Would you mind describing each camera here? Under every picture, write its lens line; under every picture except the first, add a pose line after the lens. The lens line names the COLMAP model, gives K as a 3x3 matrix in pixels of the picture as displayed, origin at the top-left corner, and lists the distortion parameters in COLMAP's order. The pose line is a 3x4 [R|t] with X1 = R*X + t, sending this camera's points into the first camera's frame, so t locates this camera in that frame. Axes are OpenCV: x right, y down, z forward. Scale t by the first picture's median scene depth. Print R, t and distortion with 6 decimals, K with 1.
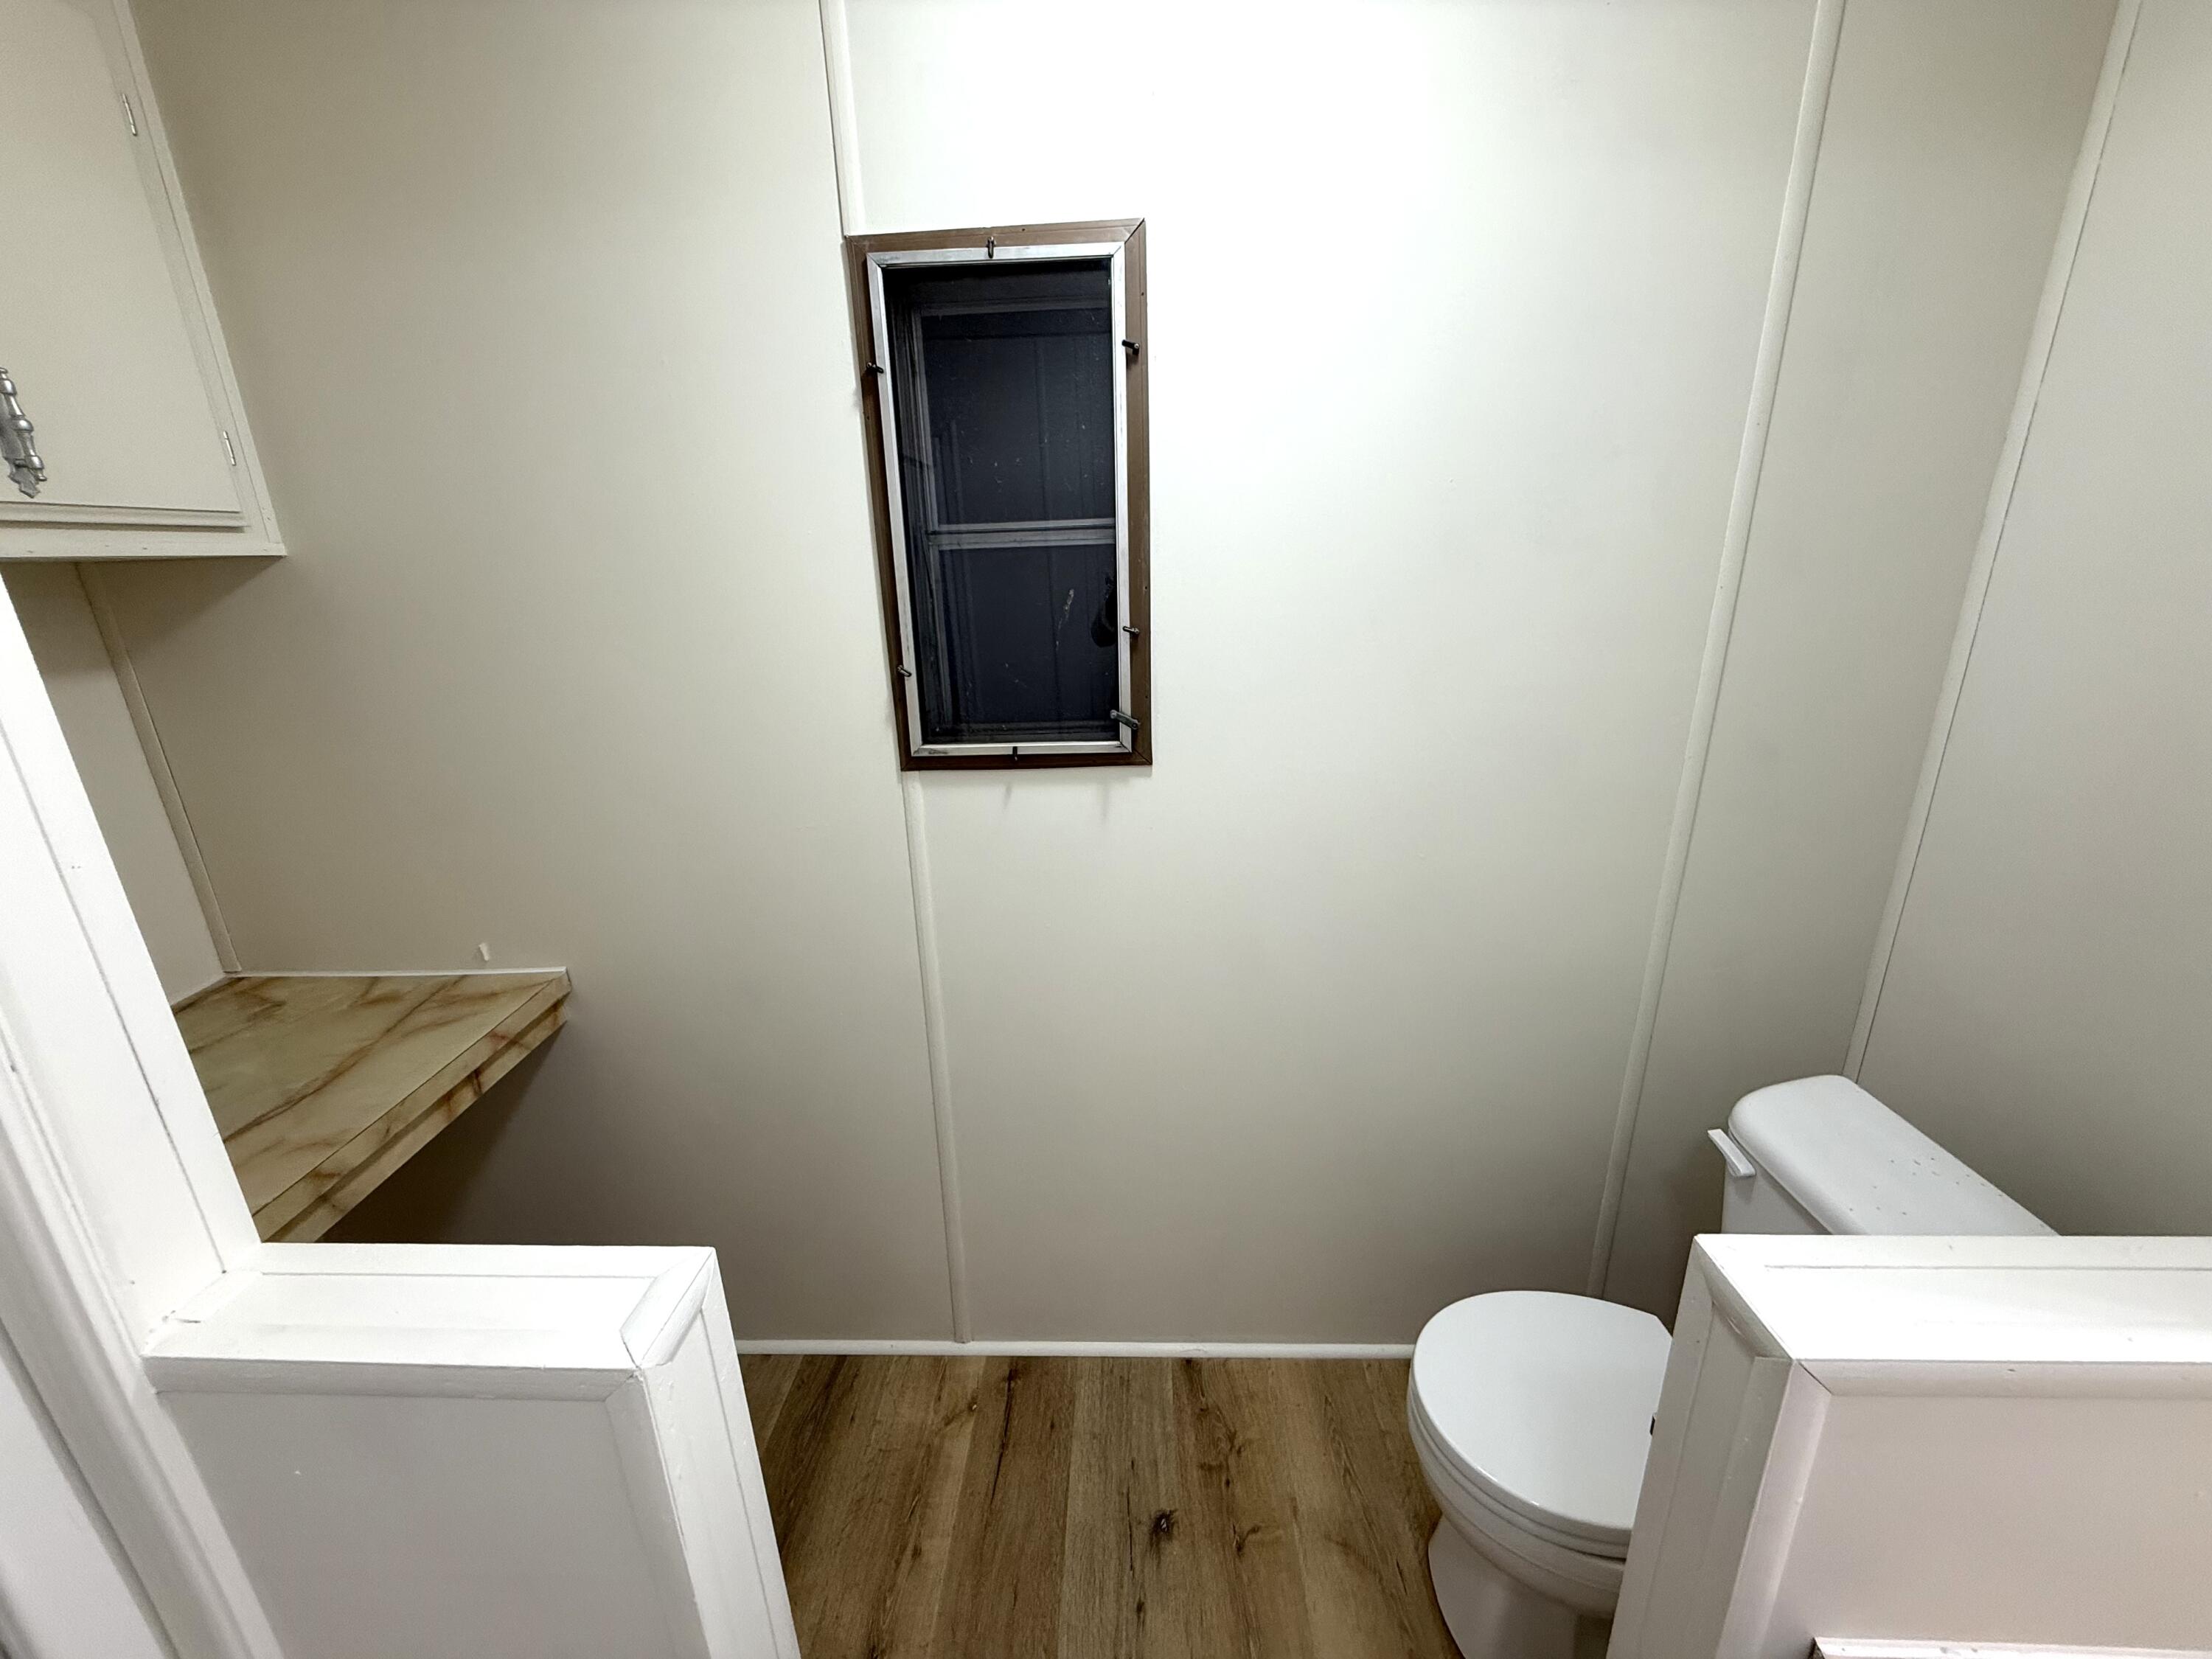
lens RADIAL K [[881.4, 0, 1095.0], [0, 881.4, 833.4], [0, 0, 1]] dist [0.000144, -0.000081]
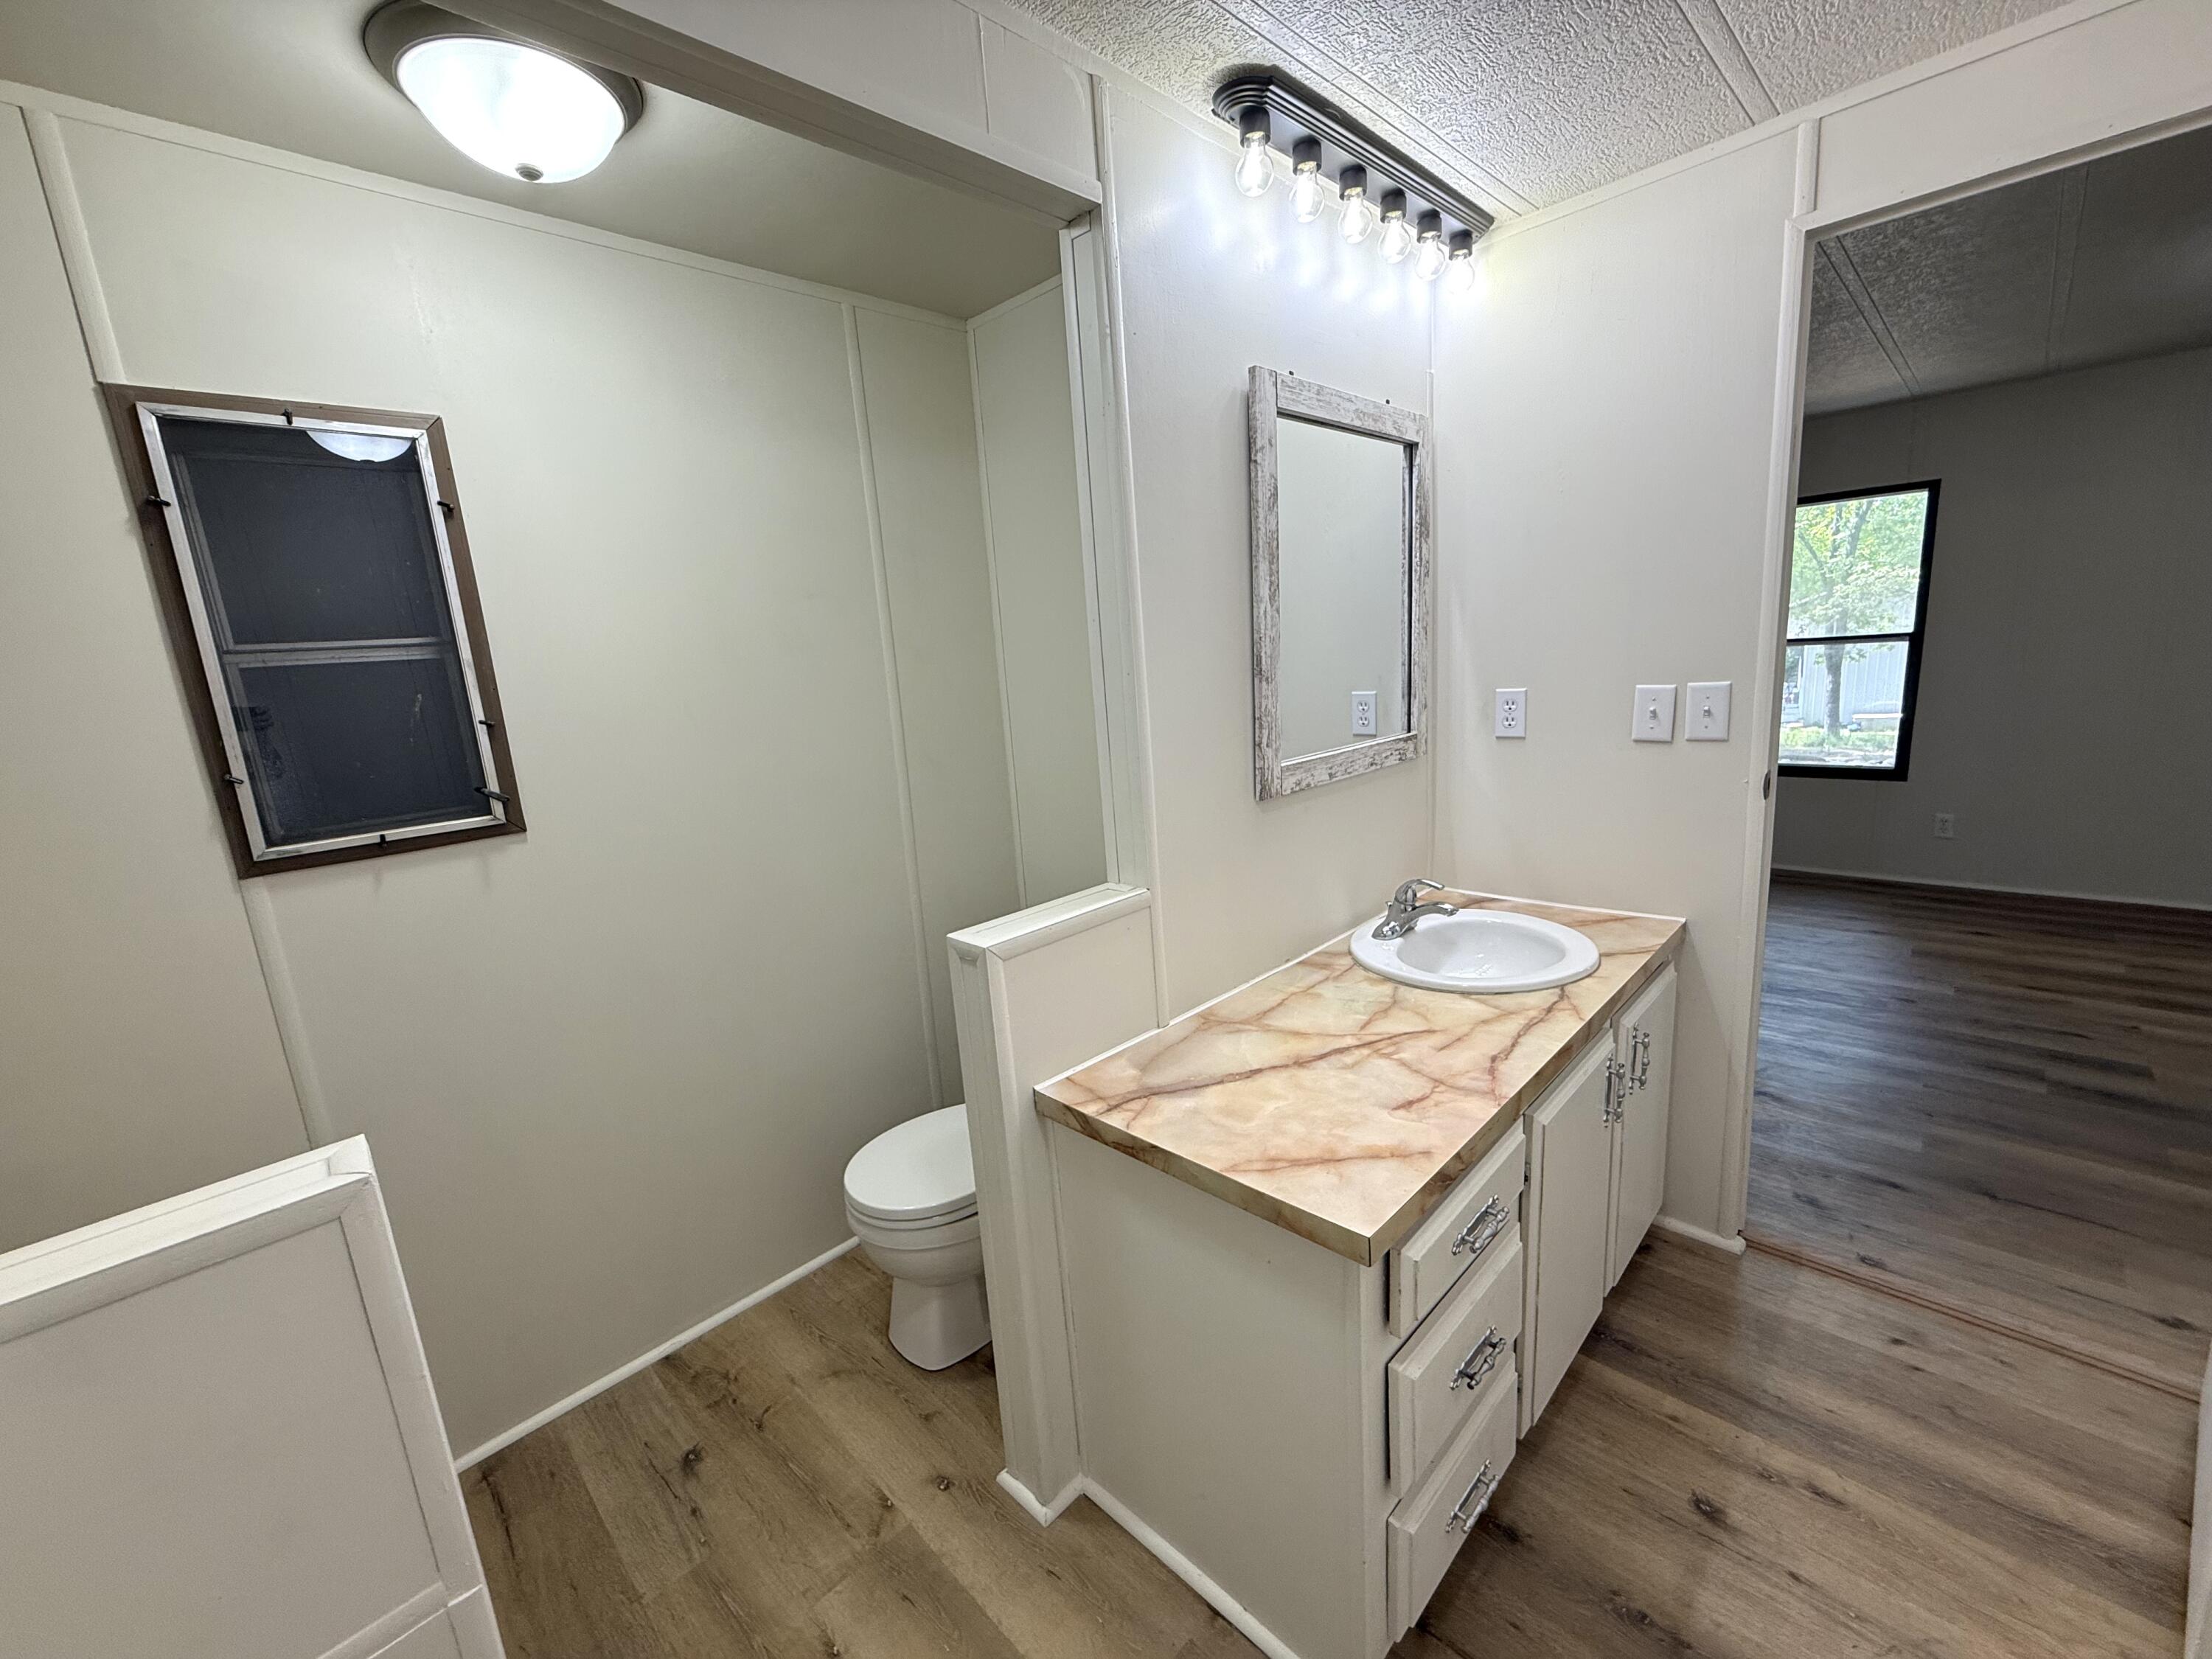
lens RADIAL K [[881.4, 0, 1097.1], [0, 881.4, 837.4], [0, 0, 1]] dist [0.000144, -0.000081]
pose [[0.685301, -0.167025, 0.708848, -0.258869], [0.267549, 0.963021, -0.031746, 0.179188], [-0.677334, 0.211407, 0.704646, -0.386029]]
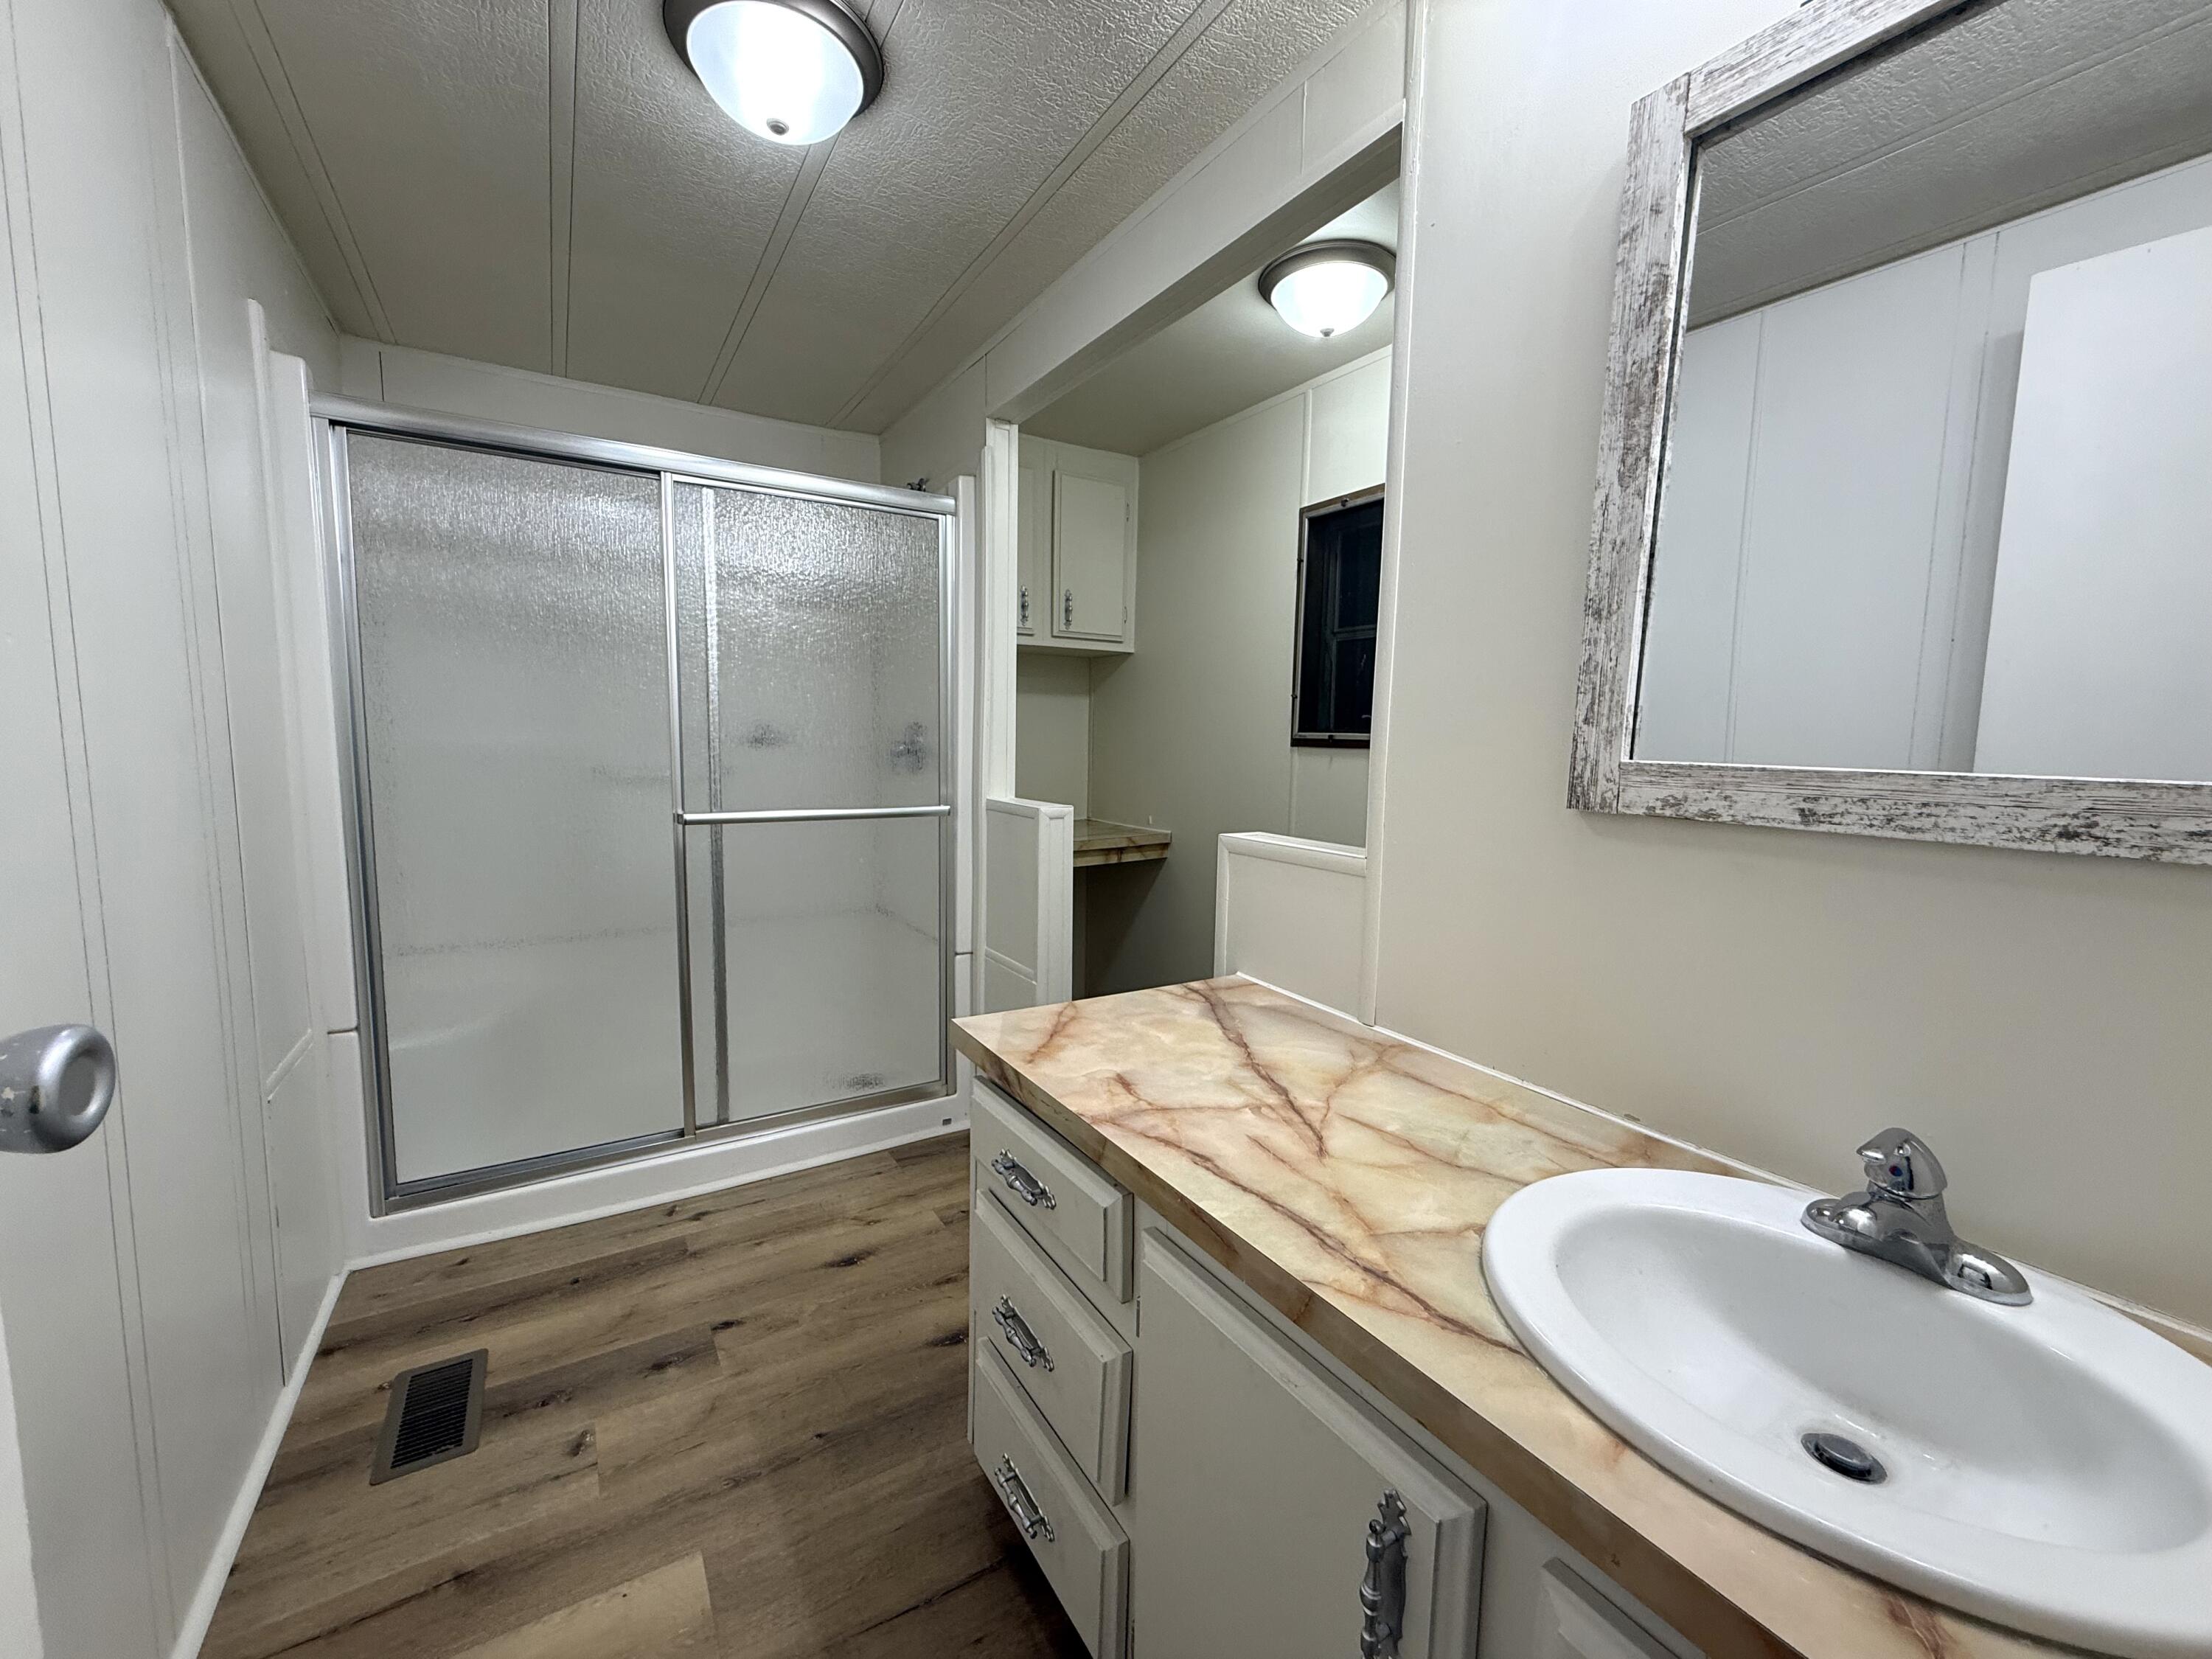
lens RADIAL K [[881.4, 0, 1102.4], [0, 881.4, 838.6], [0, 0, 1]] dist [0.000144, -0.000081]
pose [[0.558757, 0.138108, -0.817751, 1.232059], [-0.284958, 0.957975, -0.032917, 0.324064], [0.778839, 0.251418, 0.574630, -0.444039]]
